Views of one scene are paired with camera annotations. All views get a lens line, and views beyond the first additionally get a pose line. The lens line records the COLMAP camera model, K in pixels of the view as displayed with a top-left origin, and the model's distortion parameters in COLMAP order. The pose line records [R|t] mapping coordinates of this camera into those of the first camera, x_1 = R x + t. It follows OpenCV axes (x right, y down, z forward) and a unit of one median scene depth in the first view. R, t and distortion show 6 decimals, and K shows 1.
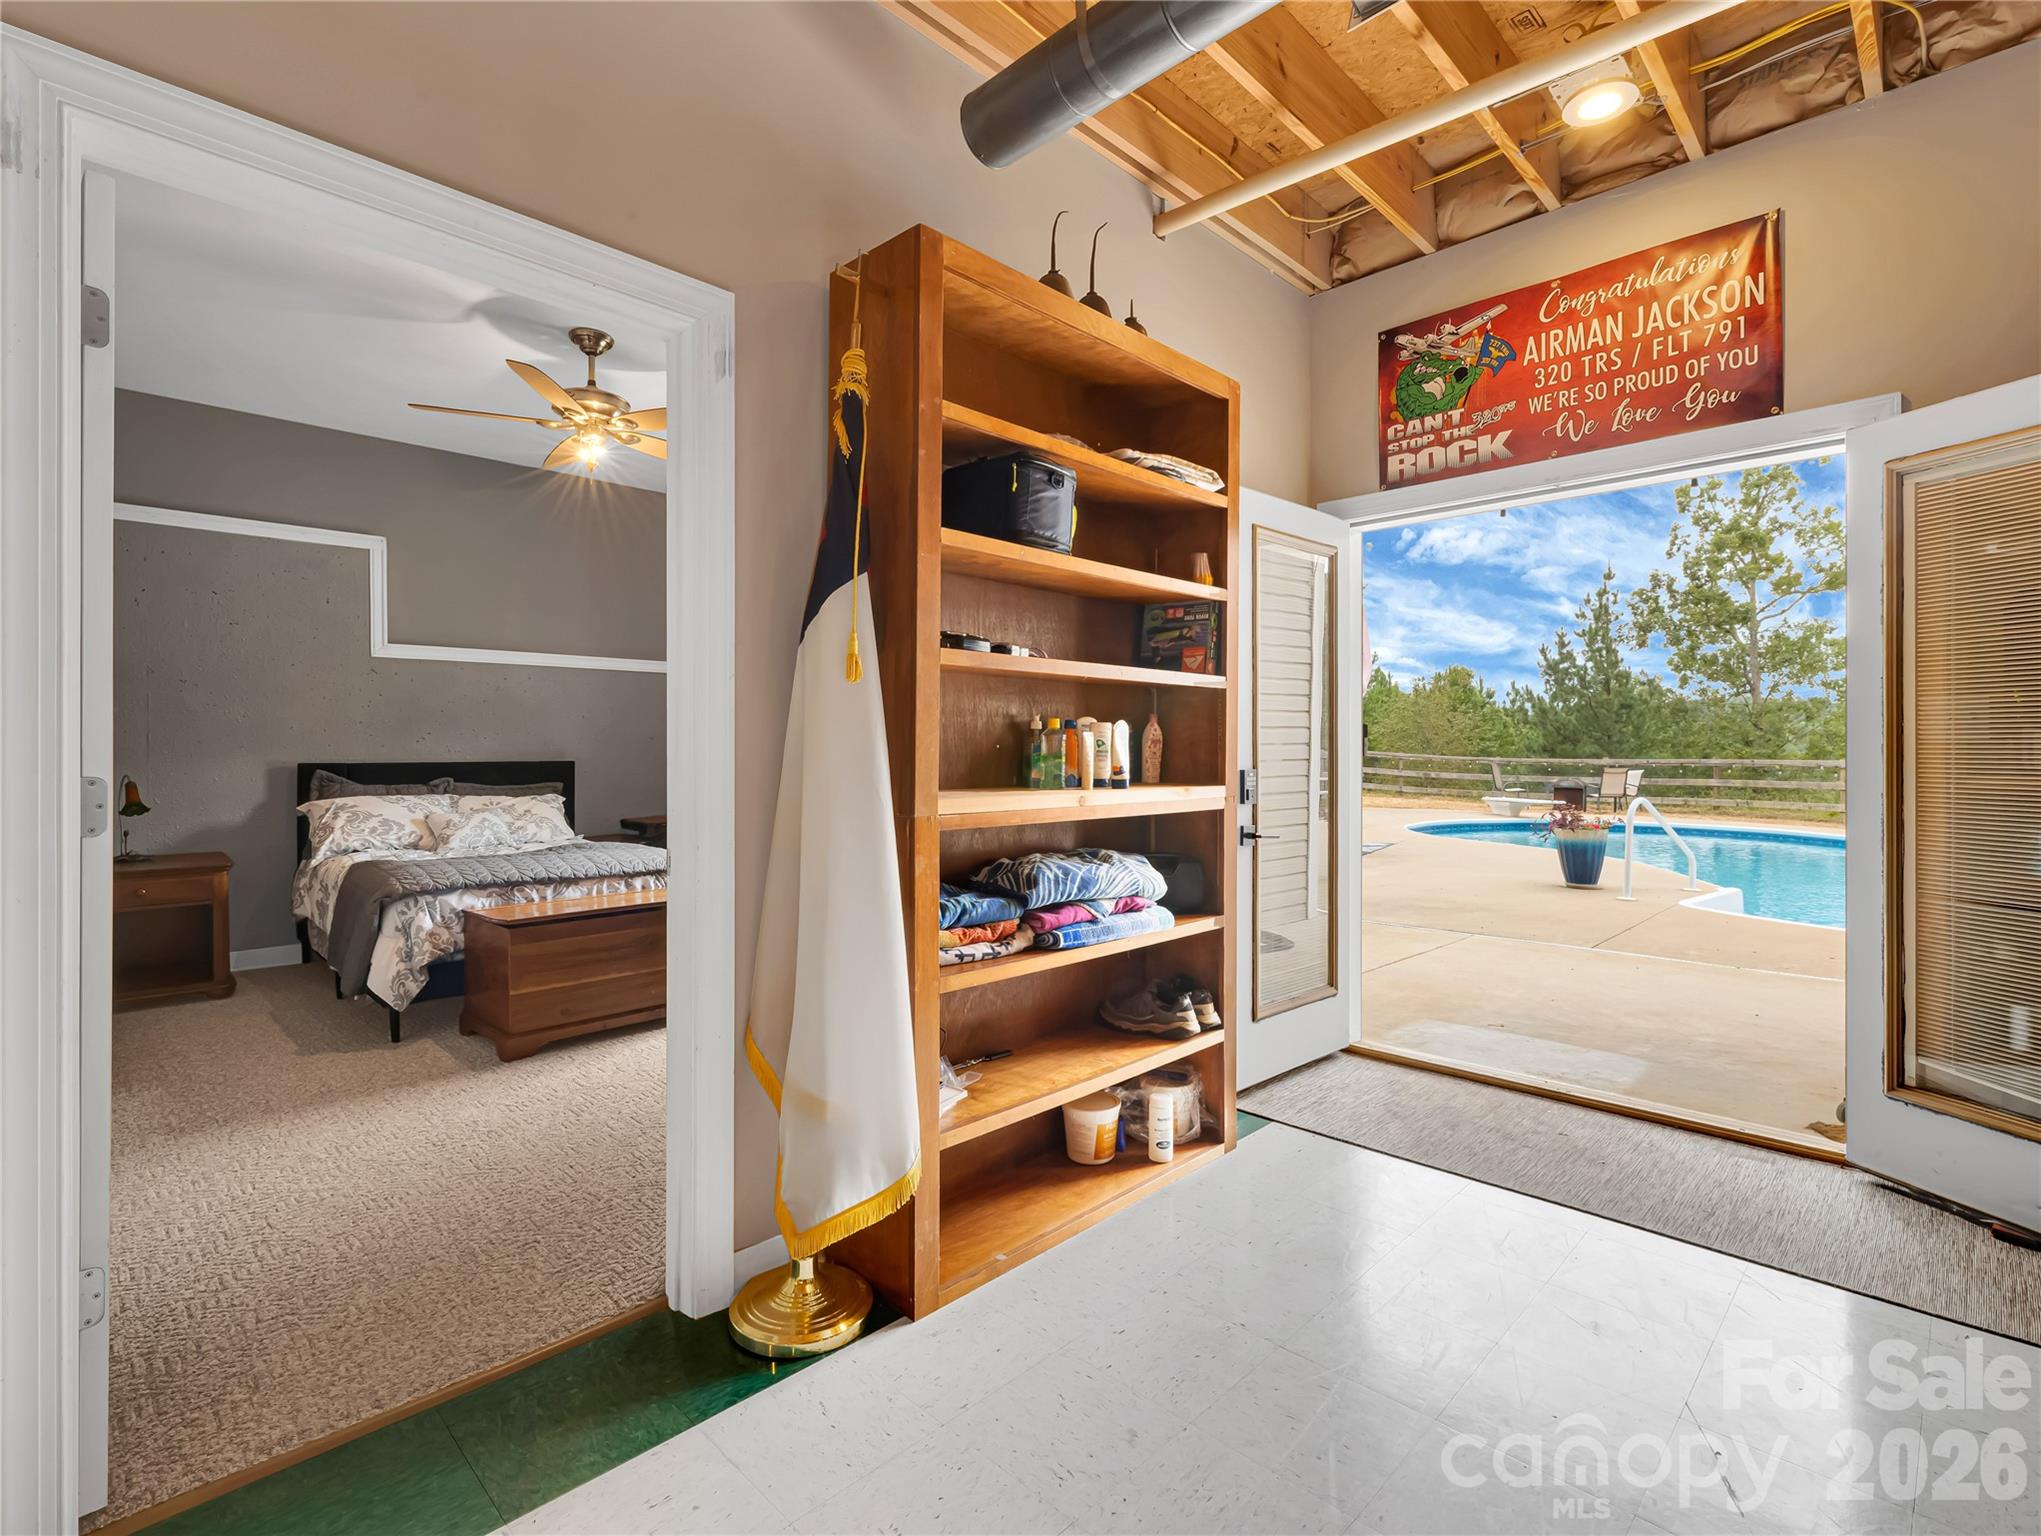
lens RADIAL K [[959.4, 0, 1025.0], [0, 959.4, 756.0], [0, 0, 1]] dist [-0.000682, -0.000016]
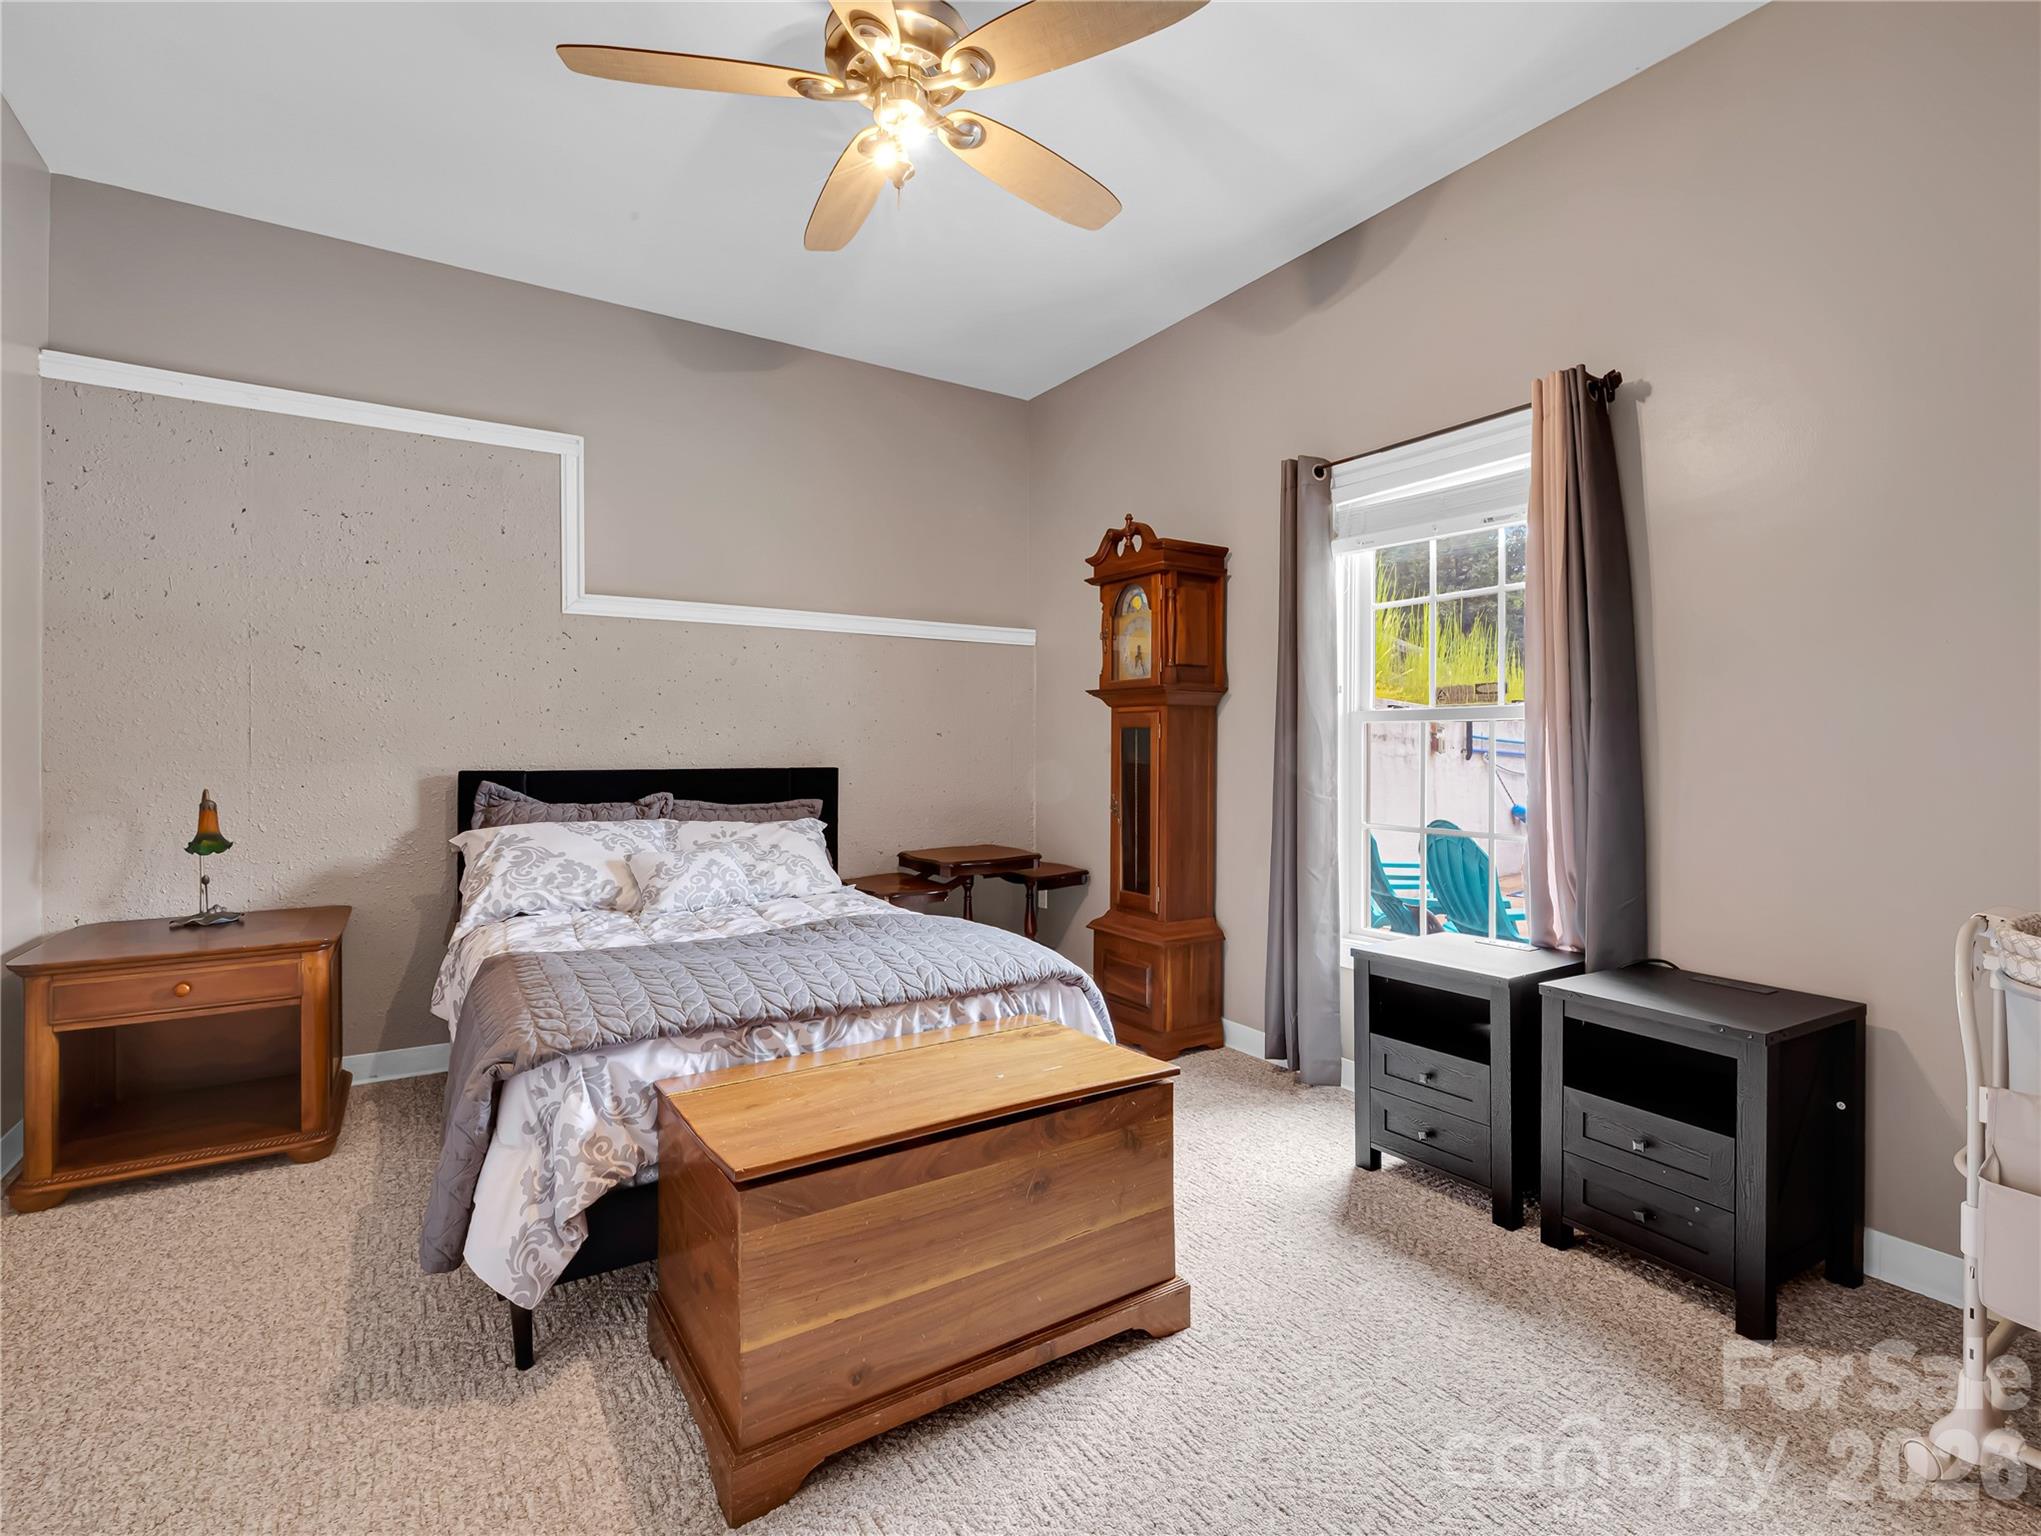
lens RADIAL K [[959.4, 0, 1019.8], [0, 959.4, 758.7], [0, 0, 1]] dist [-0.000682, -0.000016]
pose [[0.975090, 0.003014, -0.221788, -0.249635], [-0.002832, 0.999995, 0.001141, -0.003224], [0.221790, -0.000485, 0.975094, 0.473348]]
